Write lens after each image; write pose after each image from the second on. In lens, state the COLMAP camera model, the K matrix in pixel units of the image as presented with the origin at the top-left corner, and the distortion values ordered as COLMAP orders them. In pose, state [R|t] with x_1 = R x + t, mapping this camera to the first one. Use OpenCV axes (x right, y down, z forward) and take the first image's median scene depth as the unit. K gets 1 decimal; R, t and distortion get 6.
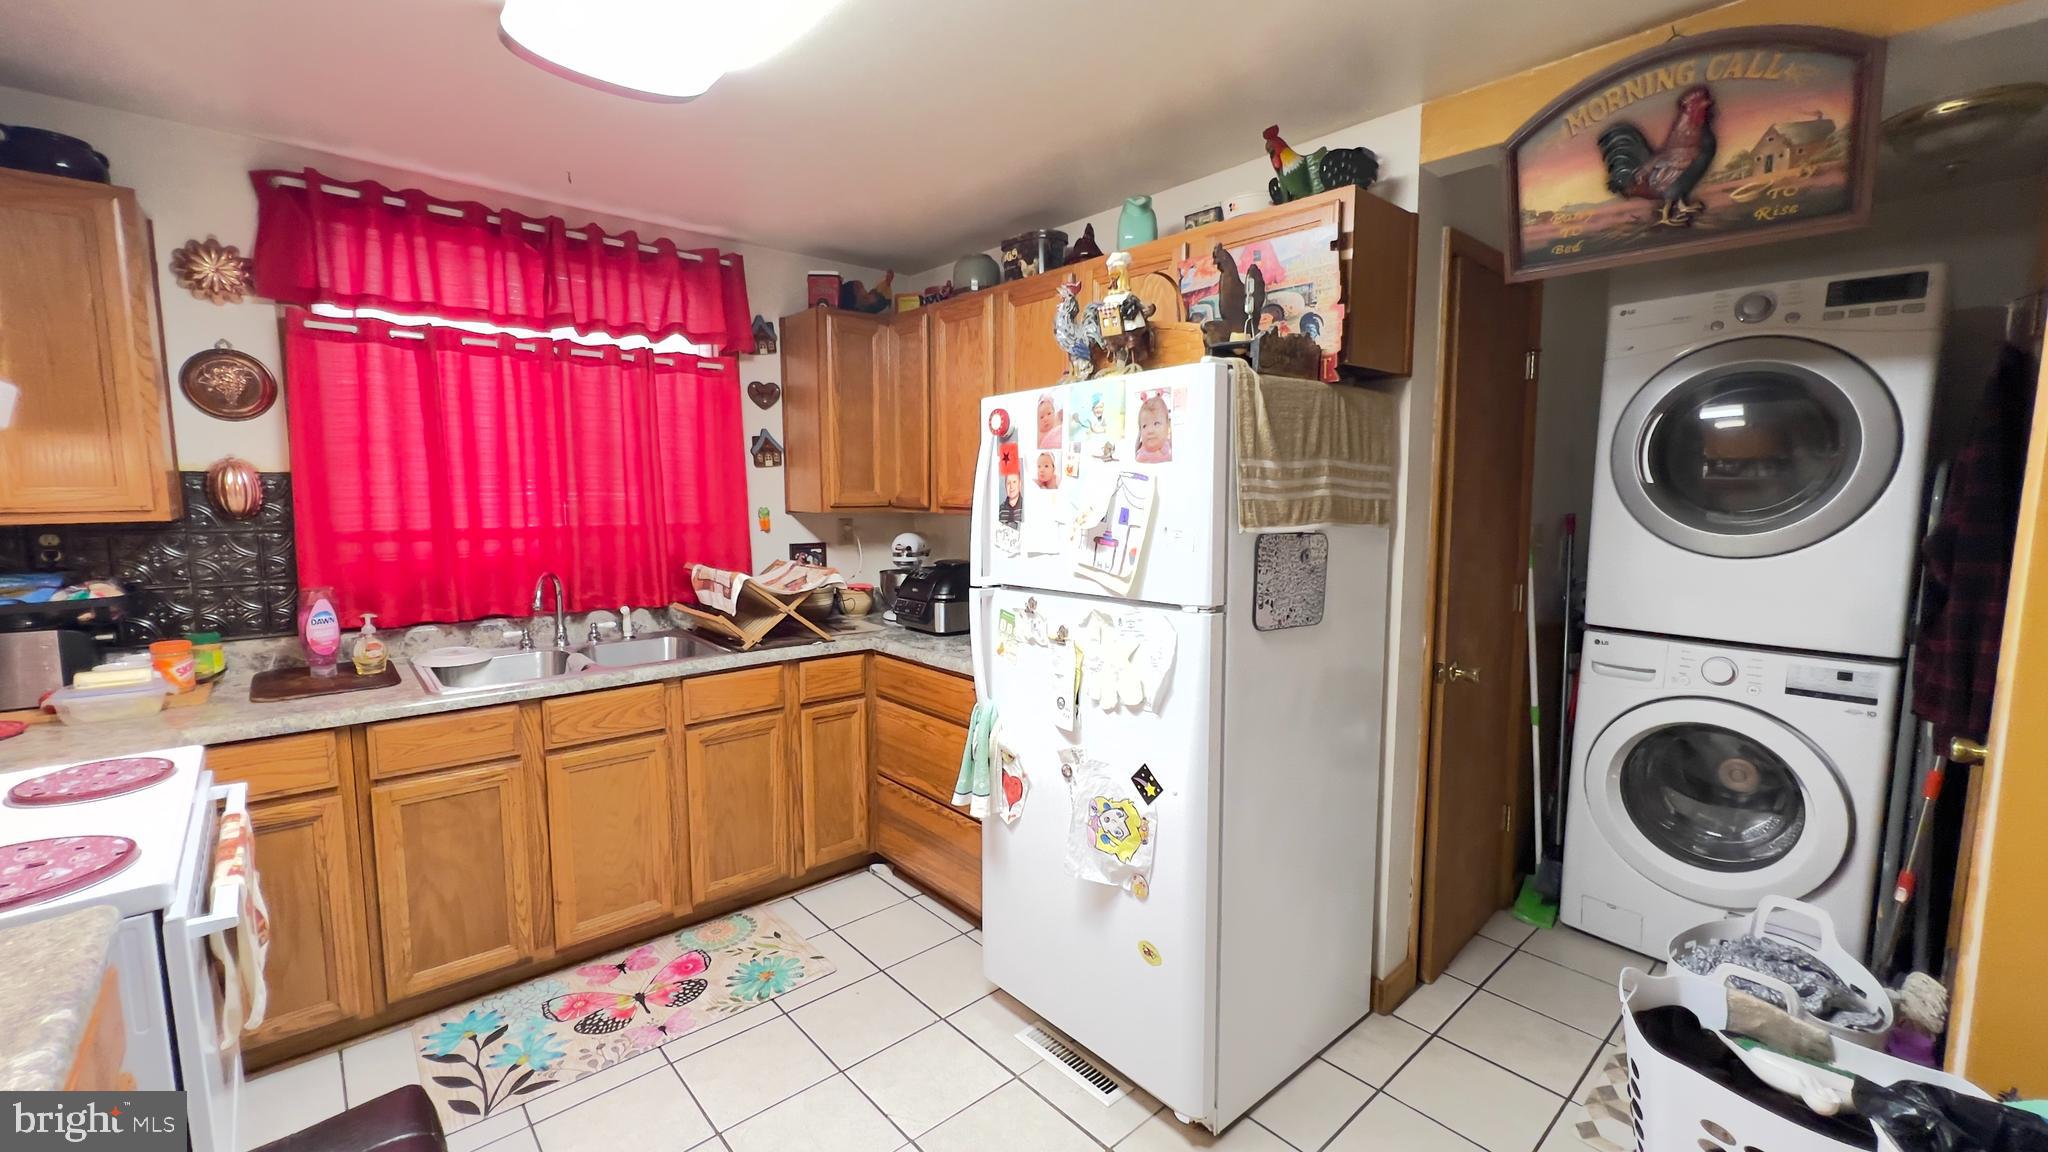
lens RADIAL K [[820.6, 0, 1021.5], [0, 820.6, 578.3], [0, 0, 1]] dist [-0.001086, 0.000312]
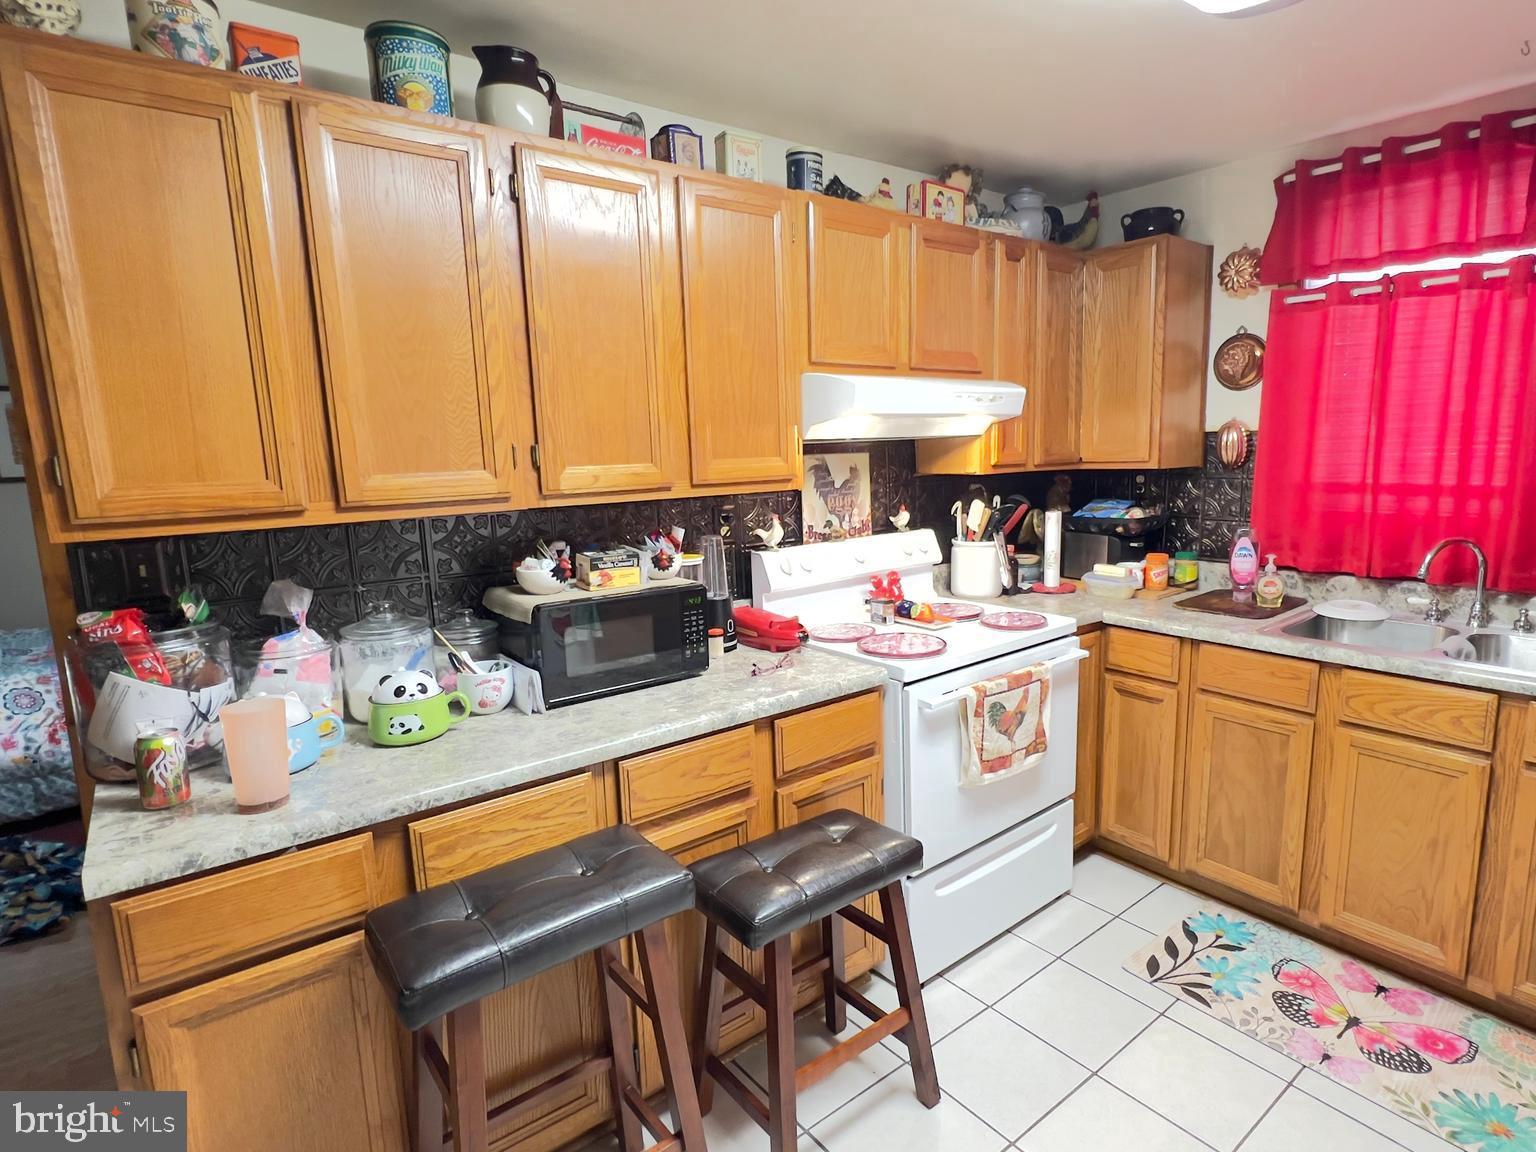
lens RADIAL K [[821.9, 0, 817.9], [0, 821.9, 577.4], [0, 0, 1]] dist [0.000391, 0.000629]
pose [[-0.036854, 0.156711, -0.986957, 0.397414], [-0.090864, 0.983011, 0.159478, -0.055801], [0.995181, 0.095557, -0.021988, 0.442121]]
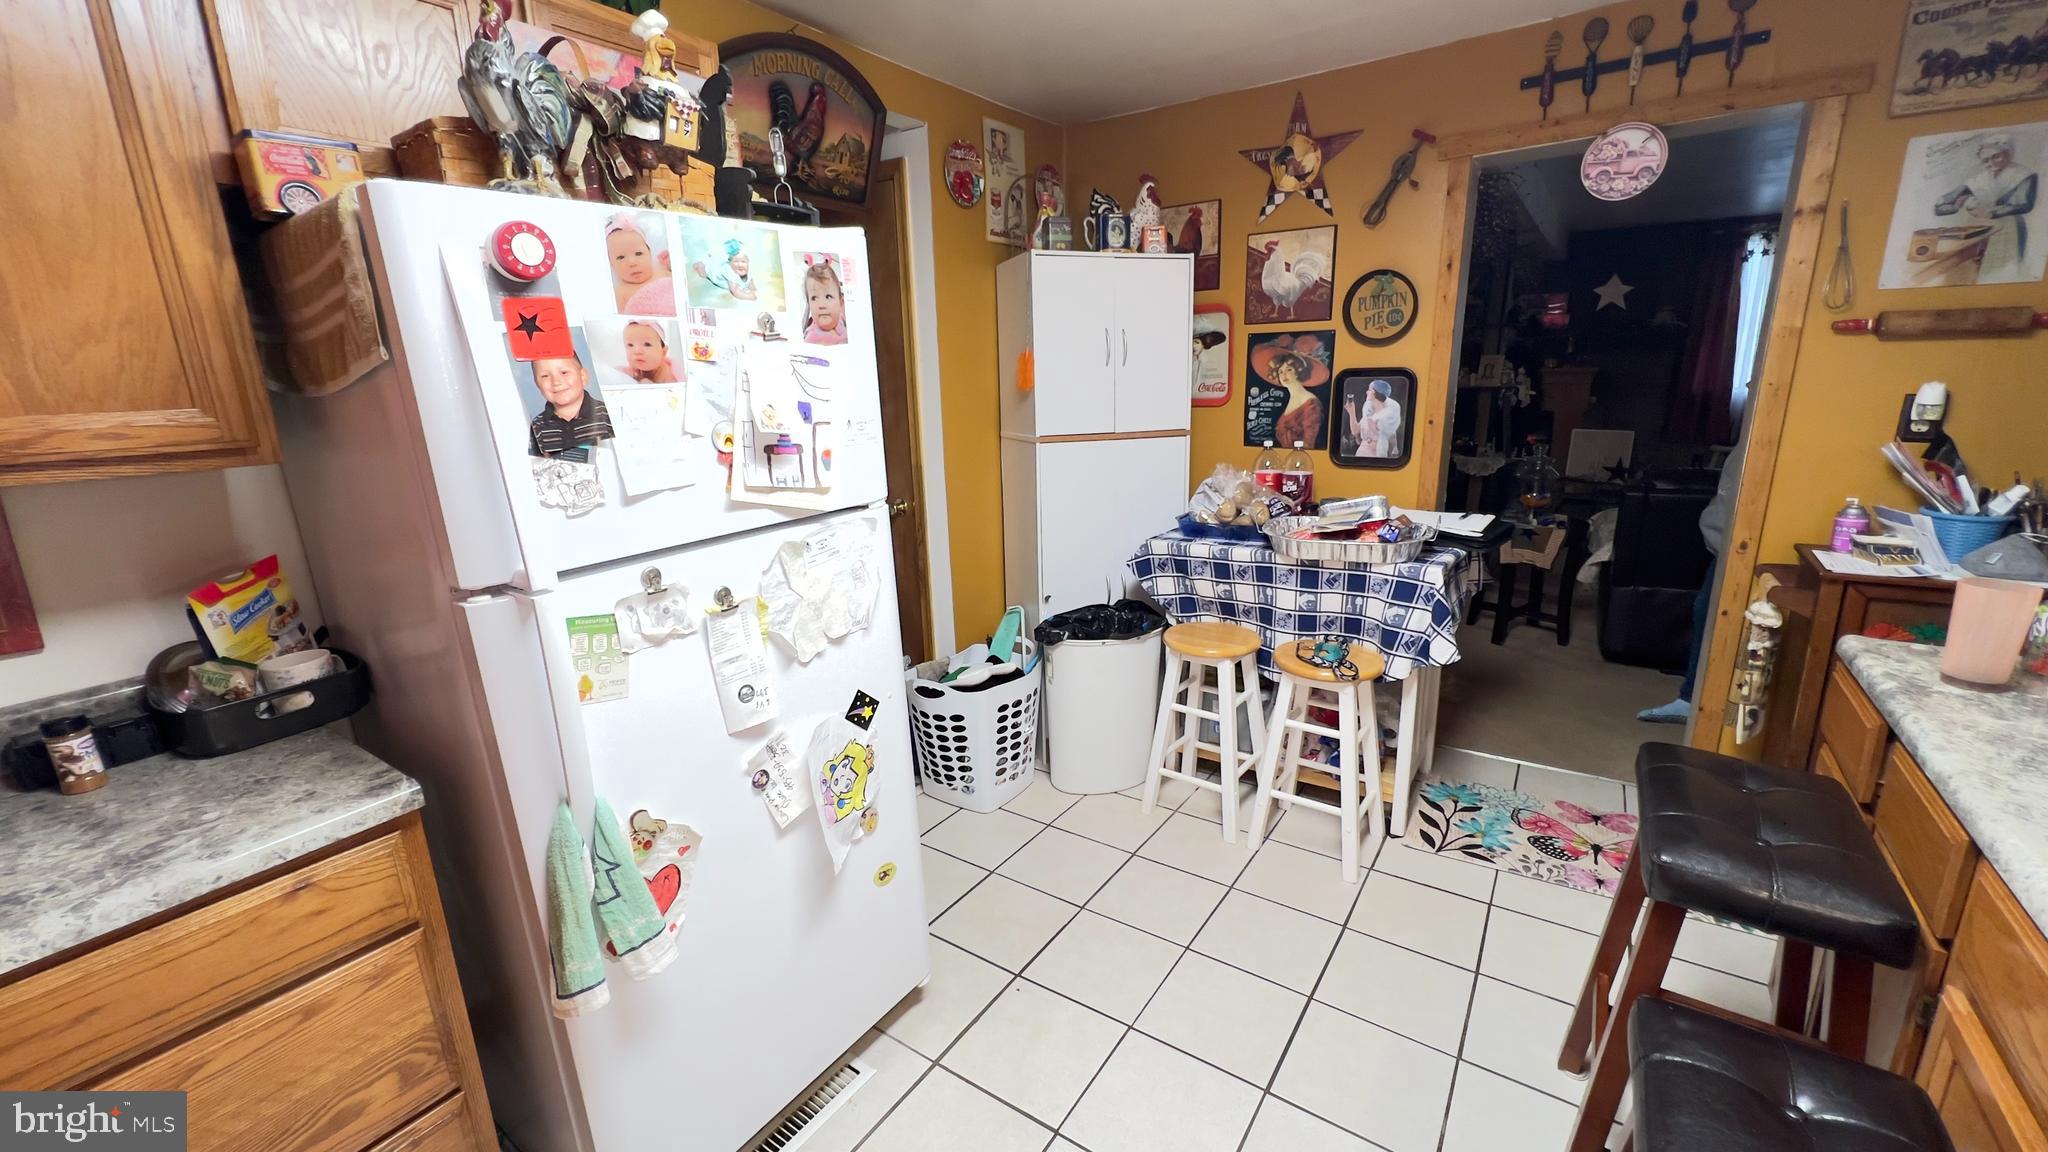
lens RADIAL K [[820.6, 0, 1024.1], [0, 820.6, 580.2], [0, 0, 1]] dist [-0.001086, 0.000312]
pose [[-0.237746, -0.238384, 0.941621, -0.605831], [0.137489, 0.951397, 0.275573, -0.094388], [-0.961547, 0.194979, -0.193416, 0.834083]]
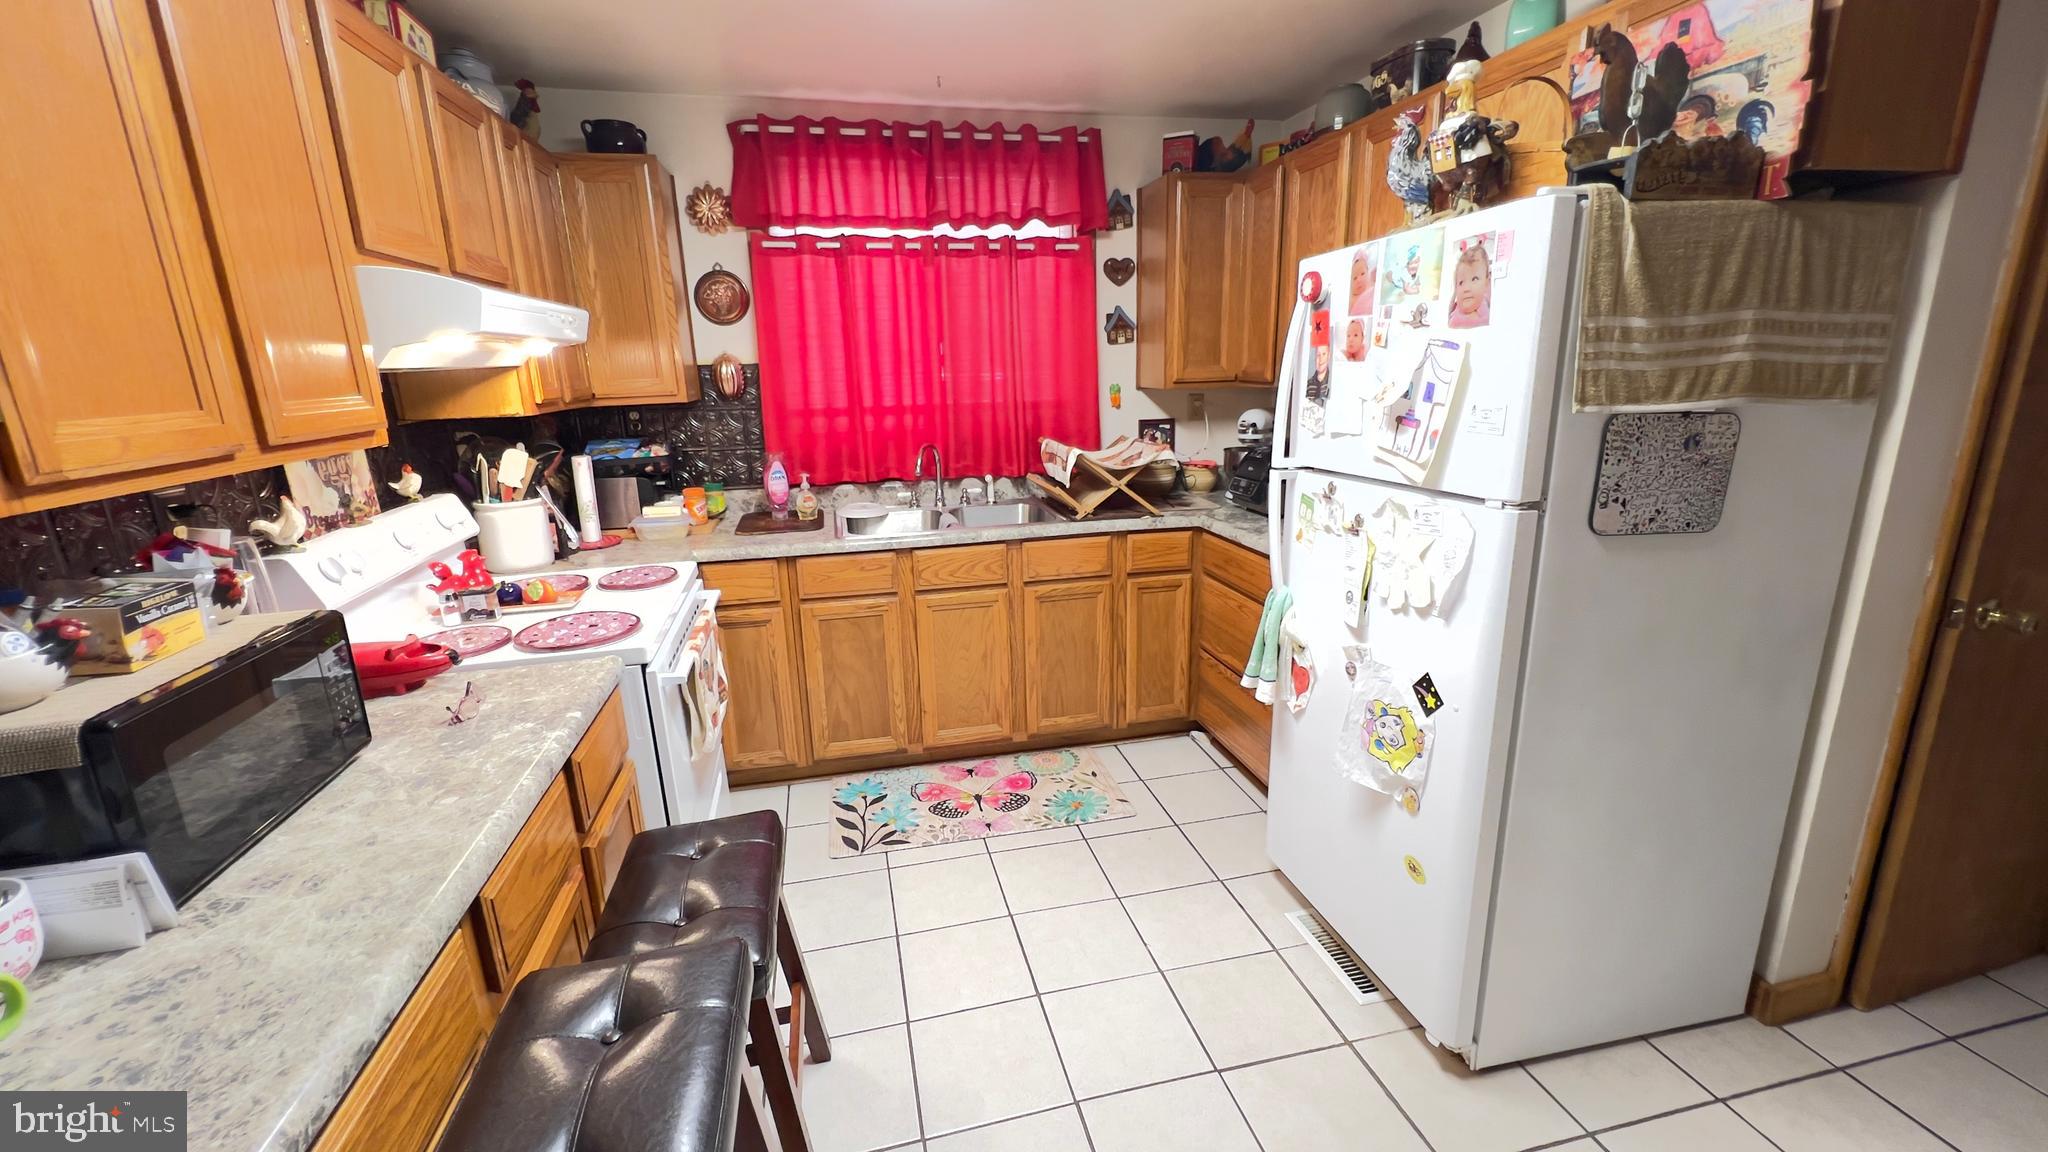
lens RADIAL K [[818.0, 0, 1021.1], [0, 818.0, 577.1], [0, 0, 1]] dist [-0.001900, 0.000212]
pose [[0.878127, 0.095789, -0.468739, 0.144755], [-0.023955, 0.987326, 0.156889, -0.006868], [0.477827, -0.126540, 0.869292, 0.015113]]
